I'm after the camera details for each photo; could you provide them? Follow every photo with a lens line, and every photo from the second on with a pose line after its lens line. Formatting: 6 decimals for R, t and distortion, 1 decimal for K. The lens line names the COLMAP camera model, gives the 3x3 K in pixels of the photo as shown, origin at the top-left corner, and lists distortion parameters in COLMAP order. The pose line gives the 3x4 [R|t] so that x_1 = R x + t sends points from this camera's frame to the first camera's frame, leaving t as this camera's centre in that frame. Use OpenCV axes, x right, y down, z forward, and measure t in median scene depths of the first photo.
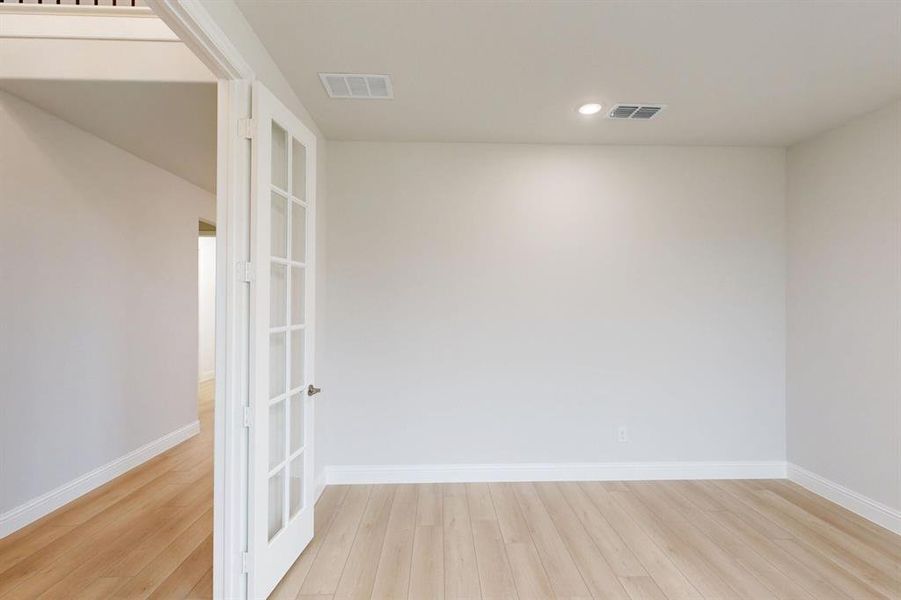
lens RADIAL K [[395.6, 0, 452.5], [0, 395.6, 300.2], [0, 0, 1]] dist [0.002490, -0.000642]
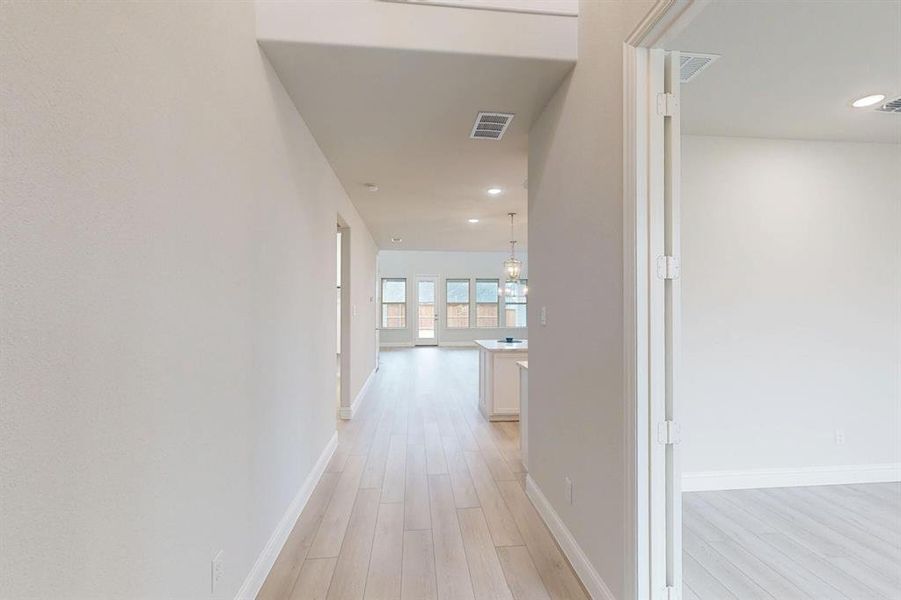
lens RADIAL K [[395.6, 0, 449.6], [0, 395.6, 301.3], [0, 0, 1]] dist [0.002490, -0.000642]
pose [[0.998800, -0.012129, 0.047440, -0.602194], [0.011631, 0.999874, 0.010769, -0.018894], [-0.047565, -0.010204, 0.998816, 0.072668]]
